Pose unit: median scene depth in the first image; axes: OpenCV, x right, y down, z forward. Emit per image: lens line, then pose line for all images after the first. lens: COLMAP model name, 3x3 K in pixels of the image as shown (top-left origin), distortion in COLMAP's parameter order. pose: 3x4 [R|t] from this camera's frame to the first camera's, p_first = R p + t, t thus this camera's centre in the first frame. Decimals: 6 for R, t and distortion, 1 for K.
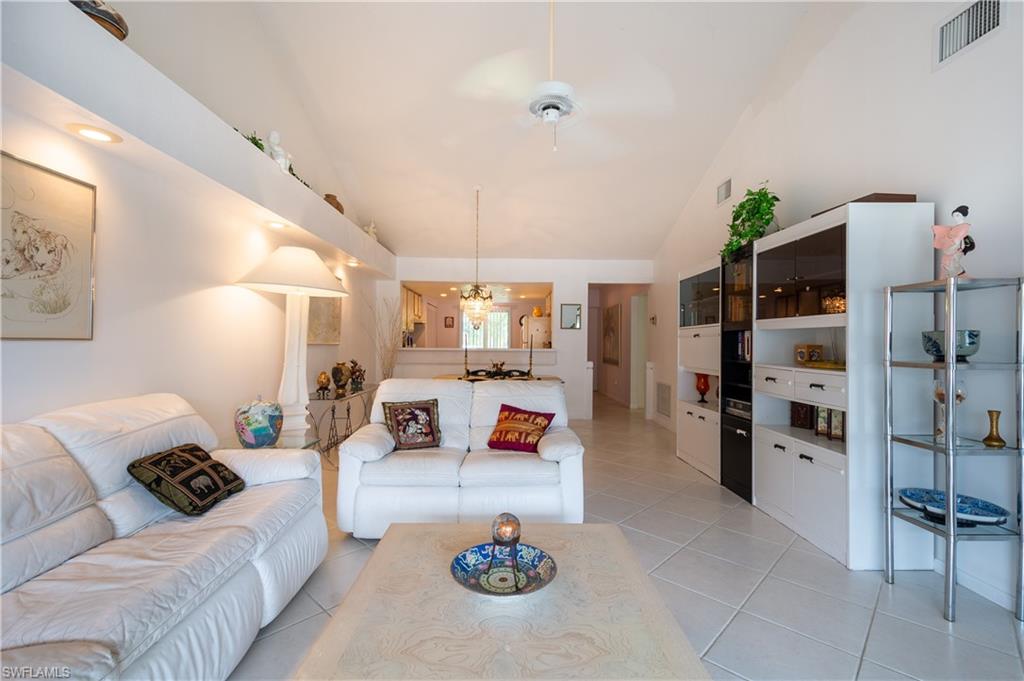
lens RADIAL K [[440.4, 0, 512.0], [0, 440.4, 340.5], [0, 0, 1]] dist [0.000255, 0.000002]
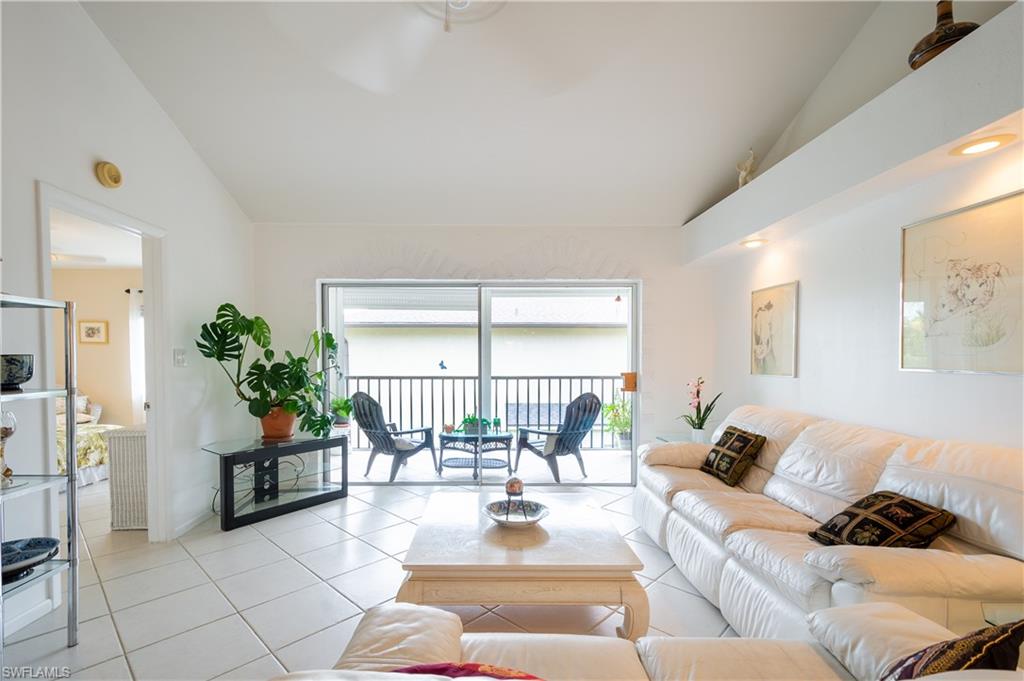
lens RADIAL K [[457.1, 0, 491.1], [0, 457.1, 359.7], [0, 0, 1]] dist [-0.000515, -0.000154]
pose [[-0.999833, -0.007177, 0.016788, 0.039920], [-0.007051, 0.999946, 0.007571, -0.032528], [-0.016841, 0.007451, -0.999830, 2.080445]]
